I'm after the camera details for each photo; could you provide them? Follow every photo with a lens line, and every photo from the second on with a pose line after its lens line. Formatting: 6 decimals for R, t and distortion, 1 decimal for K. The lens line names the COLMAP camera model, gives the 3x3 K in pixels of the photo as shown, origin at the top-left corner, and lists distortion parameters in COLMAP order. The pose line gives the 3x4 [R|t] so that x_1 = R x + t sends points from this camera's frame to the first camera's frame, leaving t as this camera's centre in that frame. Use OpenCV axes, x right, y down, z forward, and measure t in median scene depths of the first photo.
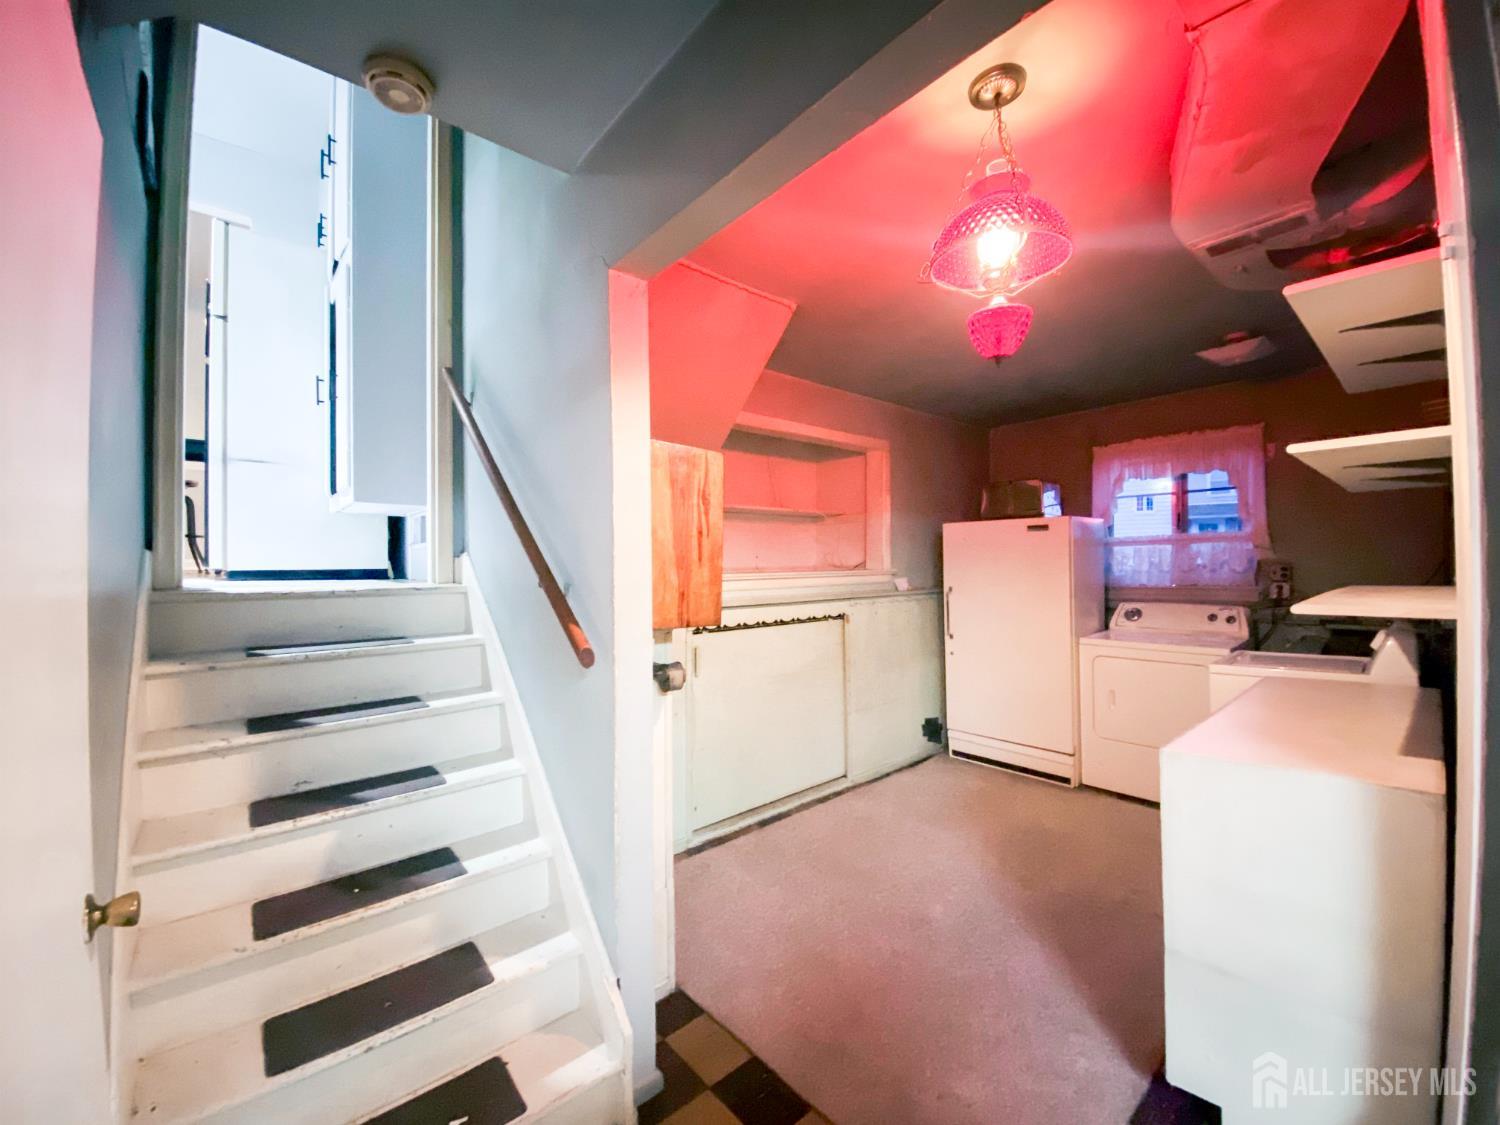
lens RADIAL K [[608.3, 0, 748.3], [0, 608.3, 561.0], [0, 0, 1]] dist [-0.009375, -0.004118]
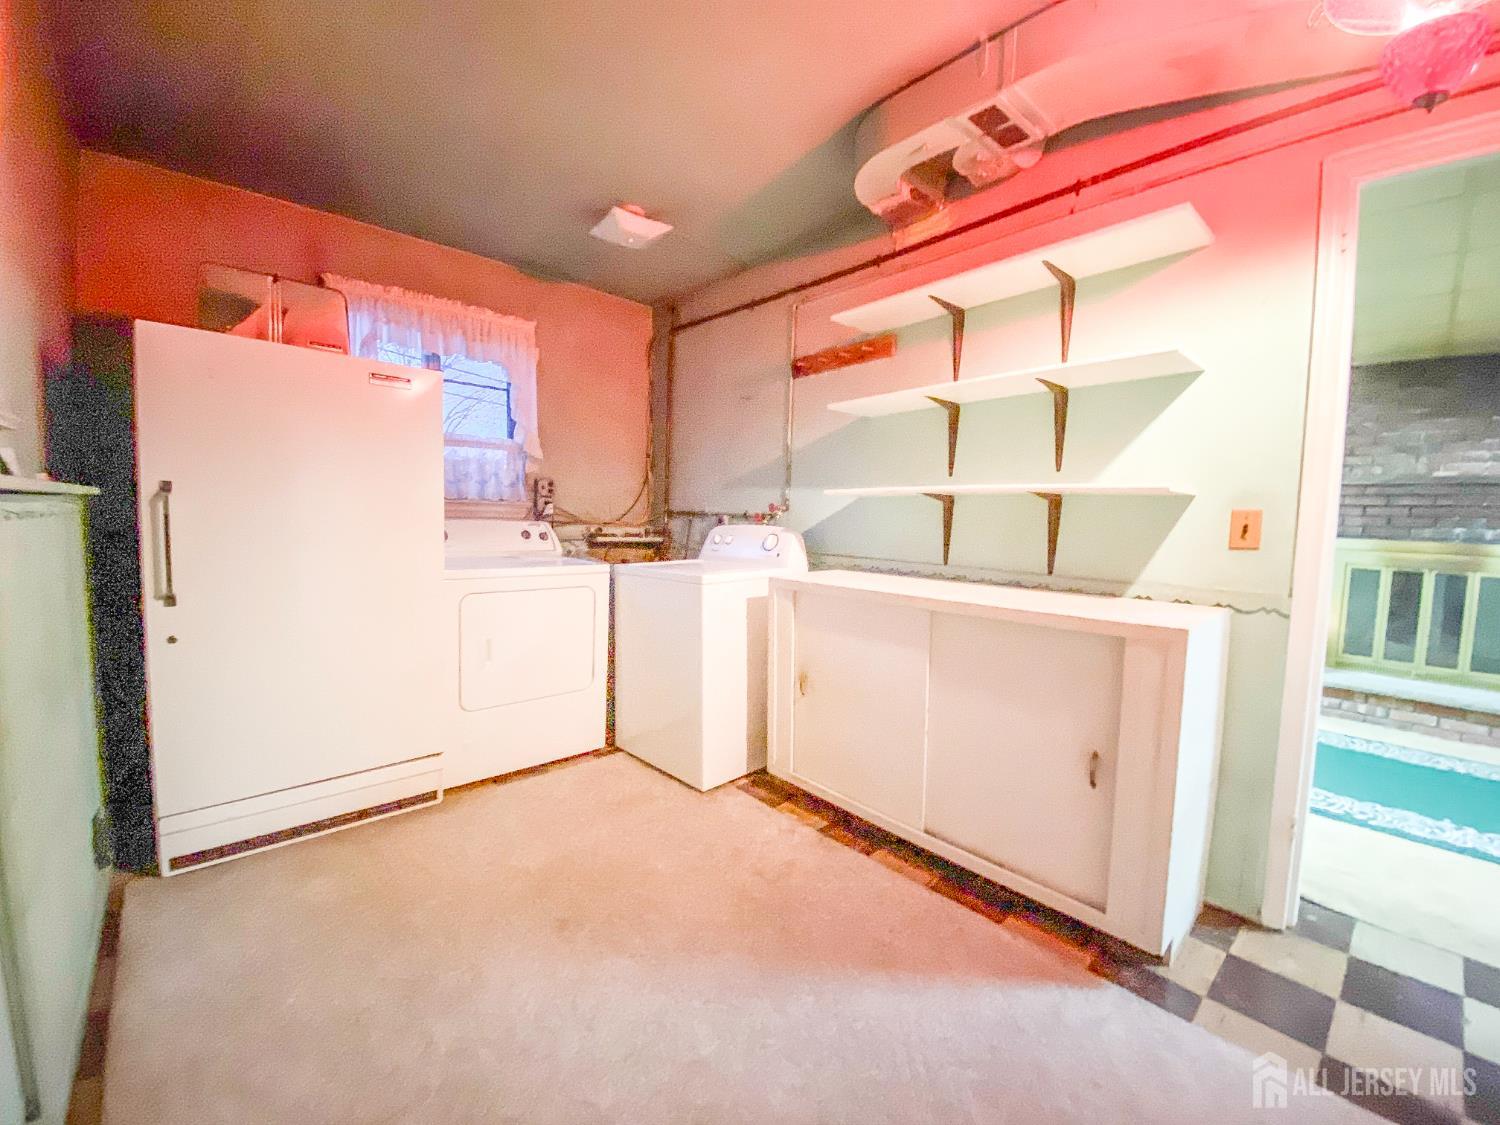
lens RADIAL K [[608.3, 0, 754.6], [0, 608.3, 563.4], [0, 0, 1]] dist [-0.009375, -0.004118]
pose [[-0.028722, -0.064288, 0.997518, -0.100776], [-0.035151, 0.997377, 0.063267, 0.067386], [-0.998969, -0.033247, -0.030907, 0.693555]]
